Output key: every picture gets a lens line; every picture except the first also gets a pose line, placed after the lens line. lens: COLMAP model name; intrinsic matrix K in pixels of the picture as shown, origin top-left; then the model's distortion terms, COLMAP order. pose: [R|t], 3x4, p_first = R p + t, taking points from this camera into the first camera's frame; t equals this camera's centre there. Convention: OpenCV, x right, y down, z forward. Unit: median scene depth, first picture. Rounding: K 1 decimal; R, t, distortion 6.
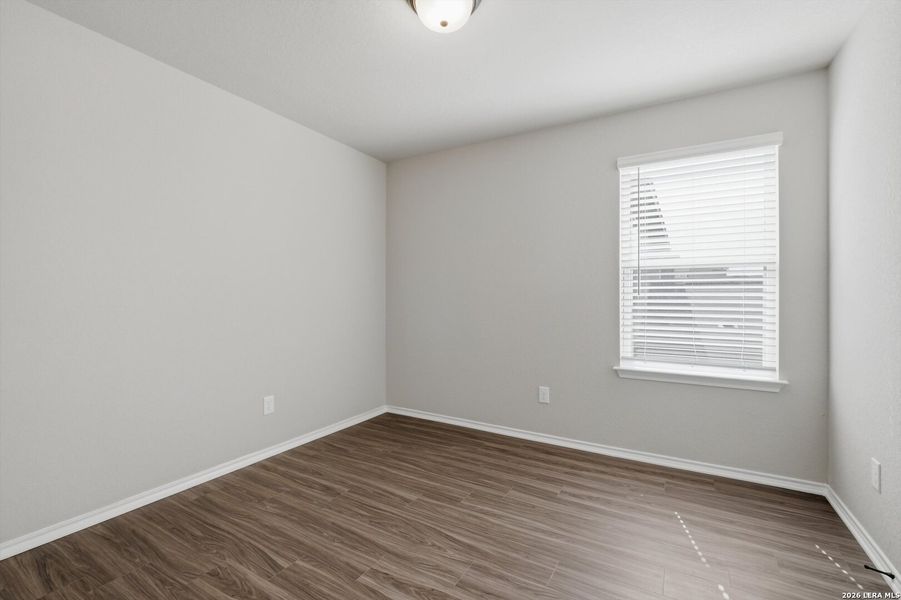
lens RADIAL K [[308.5, 0, 450.1], [0, 308.5, 298.3], [0, 0, 1]] dist [-0.000217, 0.000000]
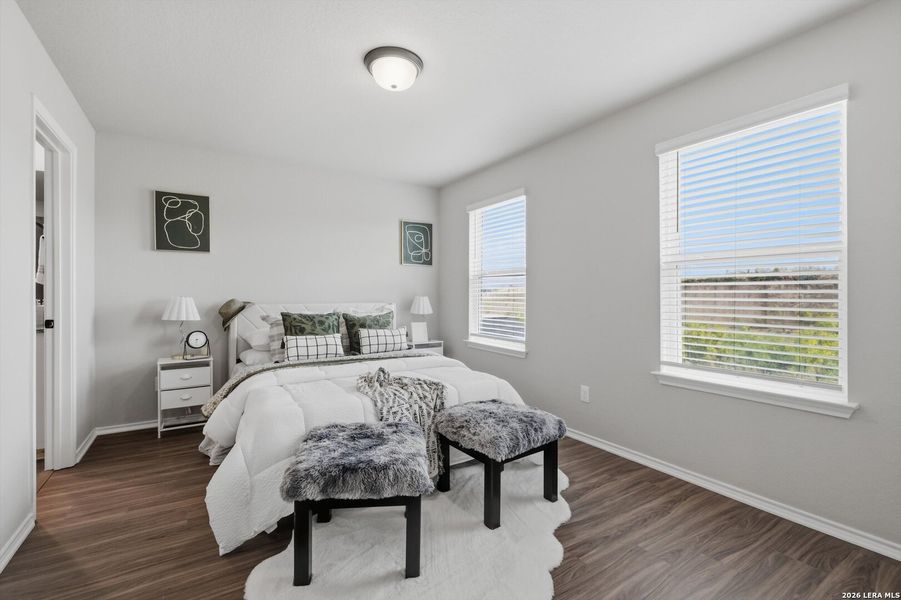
lens RADIAL K [[387.0, 0, 456.1], [0, 387.0, 299.3], [0, 0, 1]] dist [-0.010344, -0.000835]
pose [[0.846434, 0.006722, -0.532451, 0.652568], [-0.004107, 0.999973, 0.006096, 0.003319], [0.532477, -0.002973, 0.846439, -0.289846]]
